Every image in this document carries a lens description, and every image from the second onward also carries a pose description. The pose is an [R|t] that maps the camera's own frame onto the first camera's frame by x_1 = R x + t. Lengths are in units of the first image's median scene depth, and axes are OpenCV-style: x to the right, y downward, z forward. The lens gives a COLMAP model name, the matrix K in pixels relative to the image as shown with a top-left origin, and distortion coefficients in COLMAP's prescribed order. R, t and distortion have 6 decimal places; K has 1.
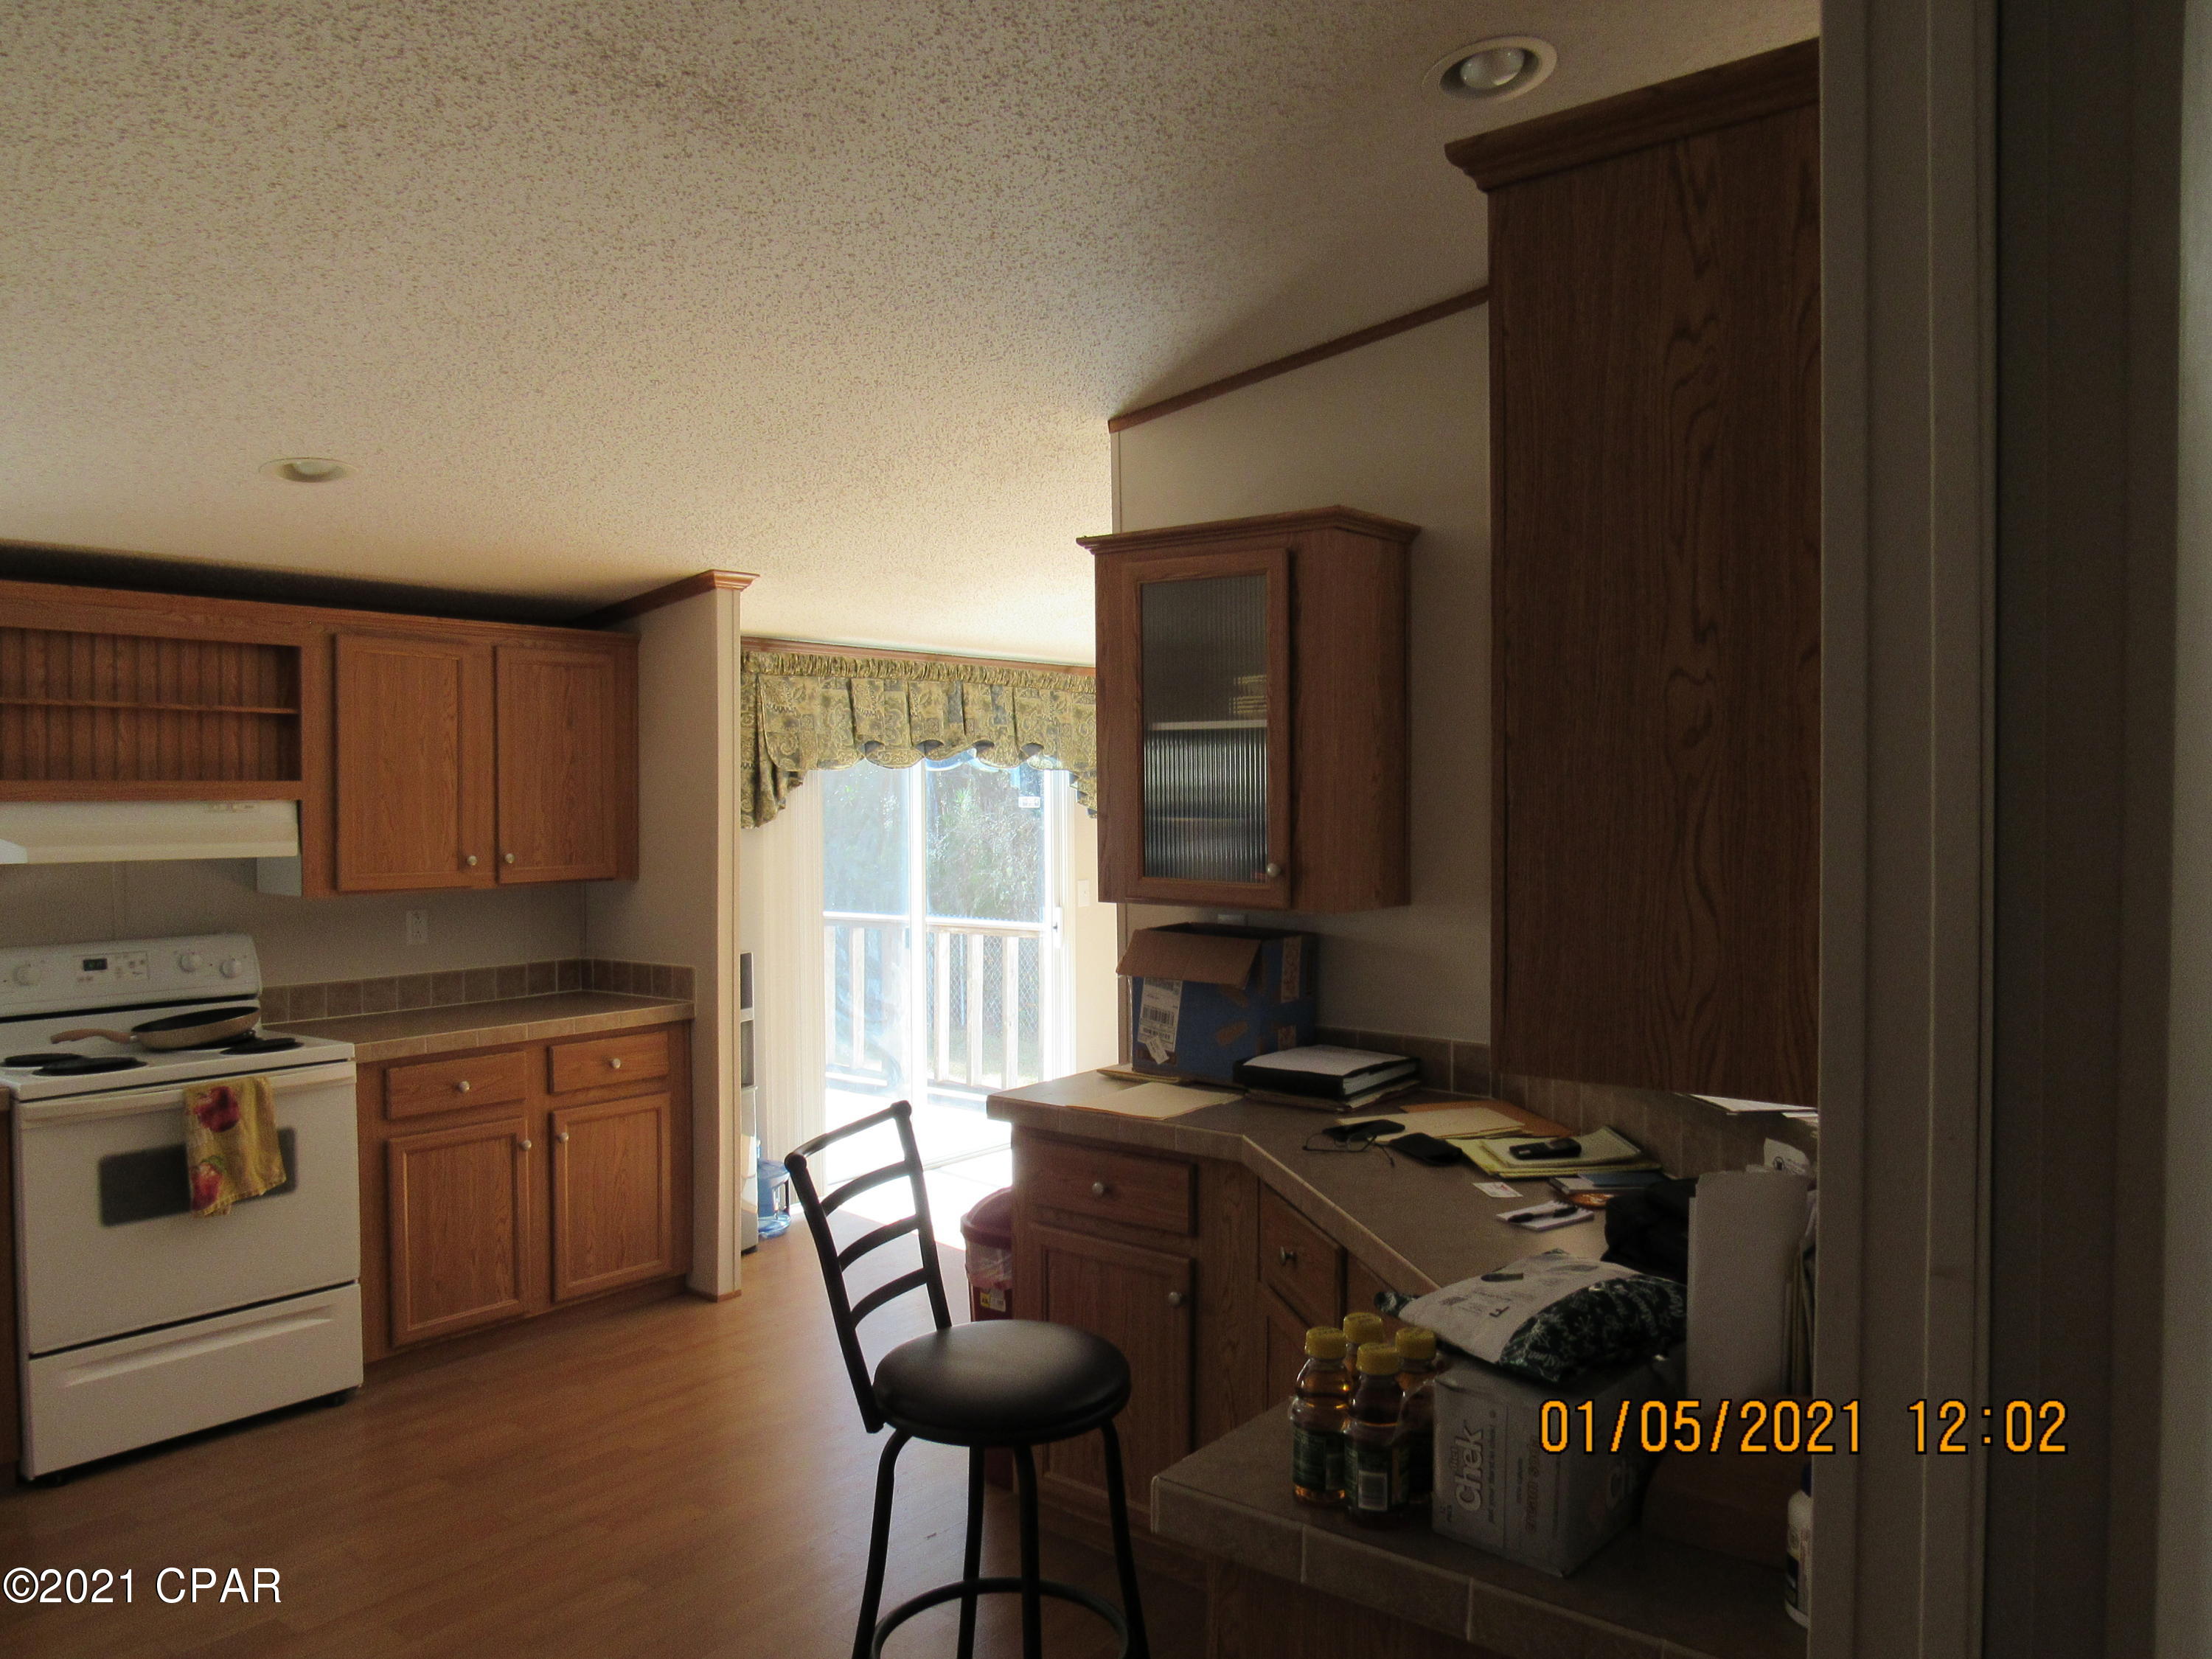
lens RADIAL K [[1606.2, 0, 1093.5], [0, 1606.2, 817.8], [0, 0, 1]] dist [-0.014576, 0.007807]
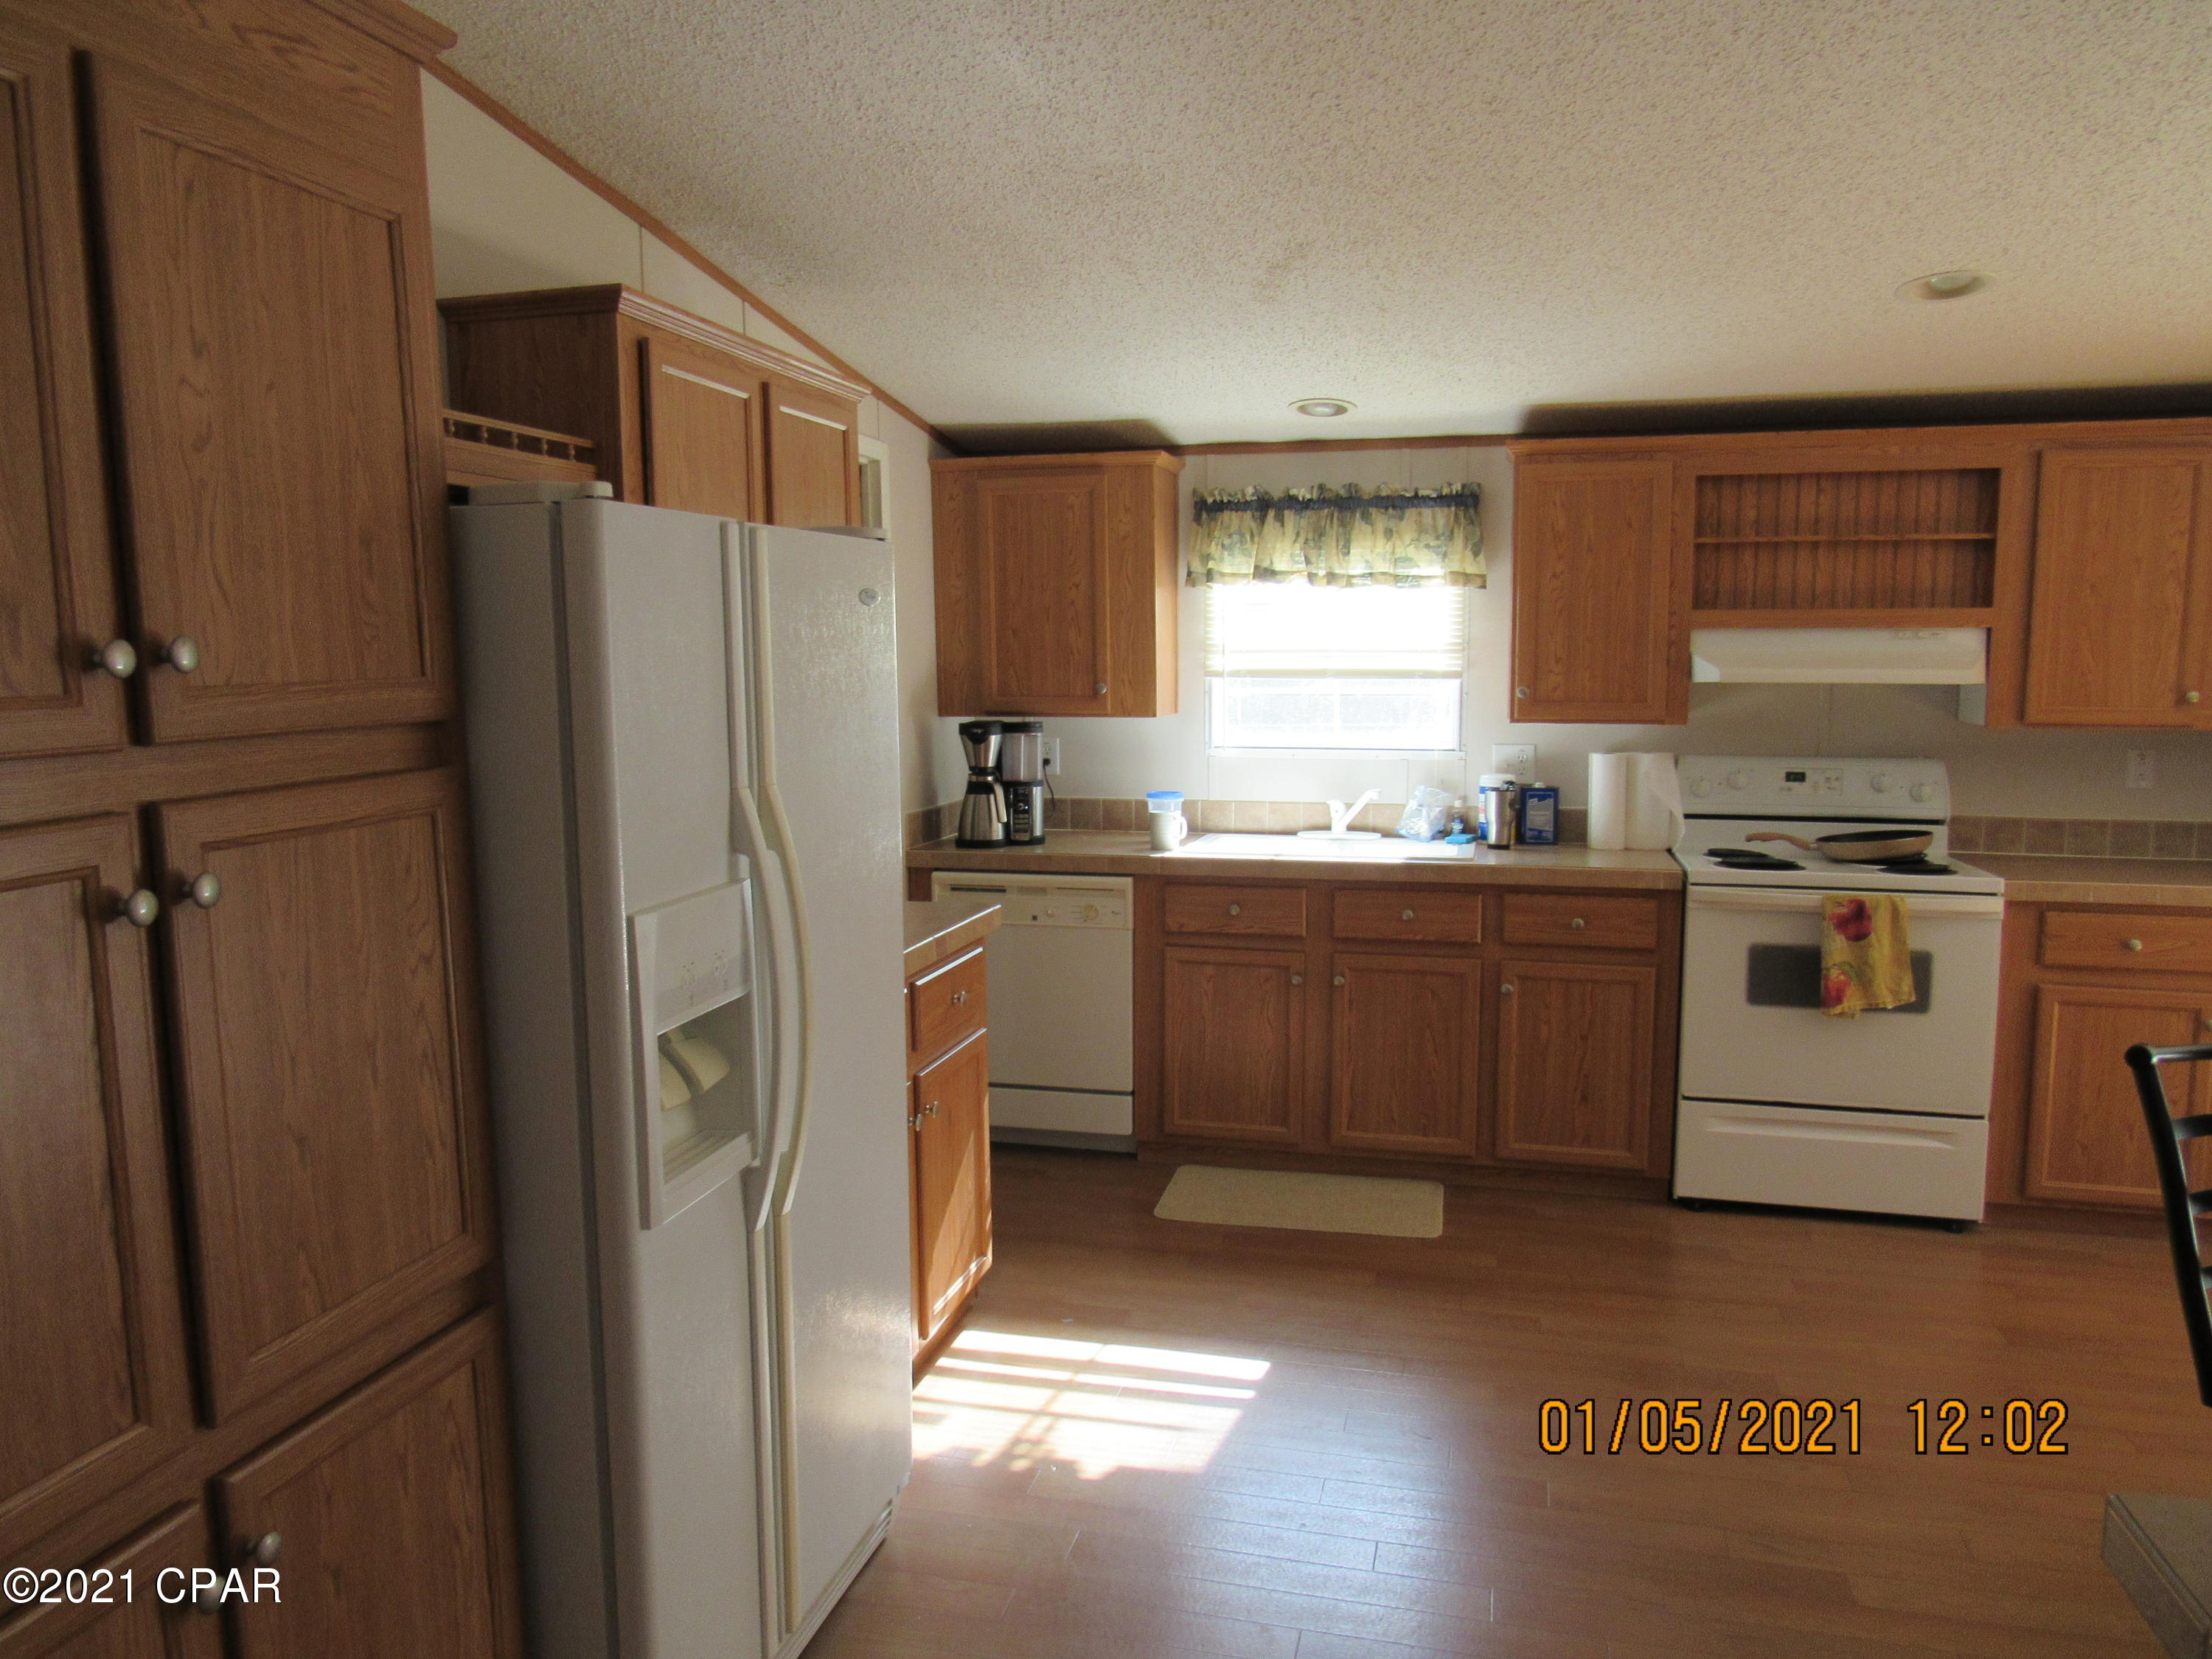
lens RADIAL K [[1606.2, 0, 1158.7], [0, 1606.2, 823.0], [0, 0, 1]] dist [-0.014576, 0.007807]
pose [[0.419021, 0.102373, -0.902187, 0.194275], [-0.012252, 0.994171, 0.107121, 0.009746], [0.907894, -0.033833, 0.417832, 0.131102]]
